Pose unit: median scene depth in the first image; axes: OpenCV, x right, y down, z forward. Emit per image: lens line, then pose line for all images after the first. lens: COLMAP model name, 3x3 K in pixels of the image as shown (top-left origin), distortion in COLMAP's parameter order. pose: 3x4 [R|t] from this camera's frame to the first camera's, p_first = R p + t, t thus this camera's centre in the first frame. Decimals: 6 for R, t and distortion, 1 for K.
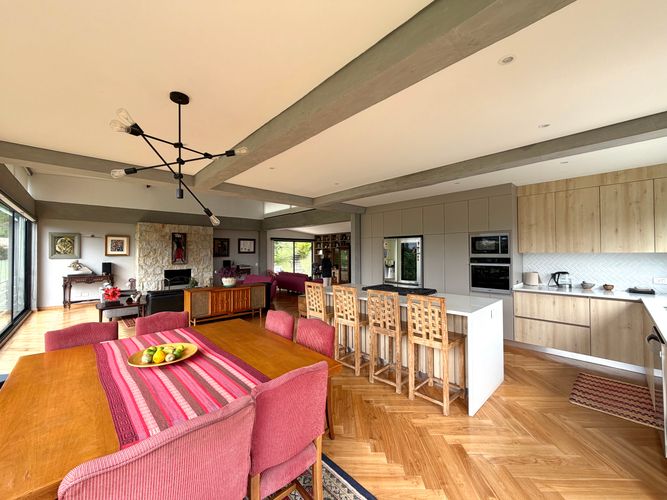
lens RADIAL K [[264.2, 0, 333.0], [0, 264.2, 248.8], [0, 0, 1]] dist [0.000423, -0.000255]
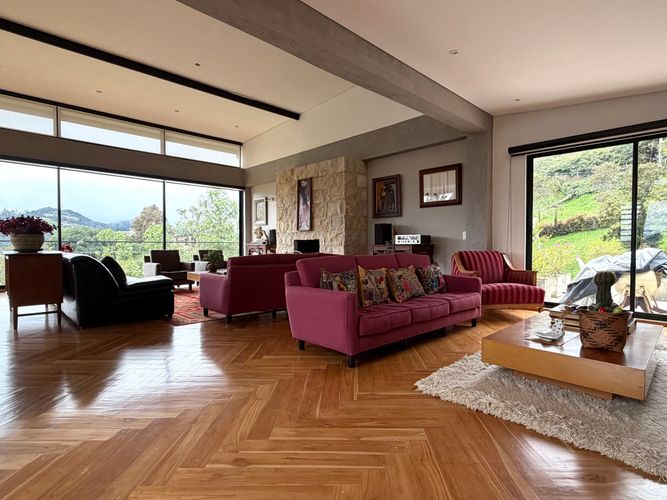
lens RADIAL K [[362.4, 0, 339.7], [0, 362.4, 251.8], [0, 0, 1]] dist [-0.000791, -0.000073]
pose [[0.009753, 0.024995, -0.999640, 0.504093], [0.010150, 0.999634, 0.025094, 0.177563], [0.999901, -0.010391, 0.009496, 2.198045]]
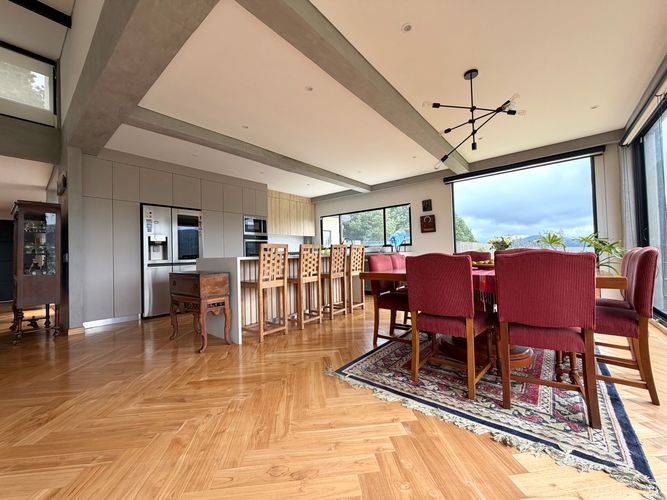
lens RADIAL K [[264.2, 0, 330.5], [0, 264.2, 249.0], [0, 0, 1]] dist [0.000423, -0.000255]
pose [[-0.119801, 0.027981, 0.992403, -0.782852], [0.015500, 0.999534, -0.026311, 0.146912], [-0.992677, 0.012231, -0.120179, 0.817596]]
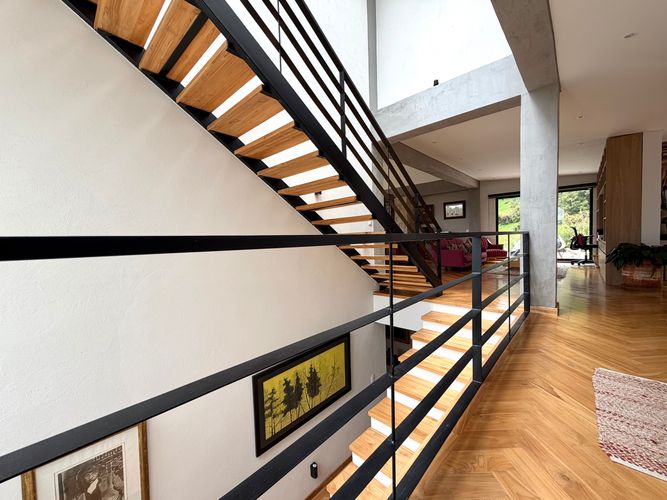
lens RADIAL K [[264.2, 0, 329.5], [0, 264.2, 249.2], [0, 0, 1]] dist [0.000423, -0.000255]
pose [[0.053777, 0.045277, -0.997526, 1.356173], [0.044472, 0.997872, 0.047690, 0.150114], [0.997562, -0.046927, 0.051649, 1.393769]]
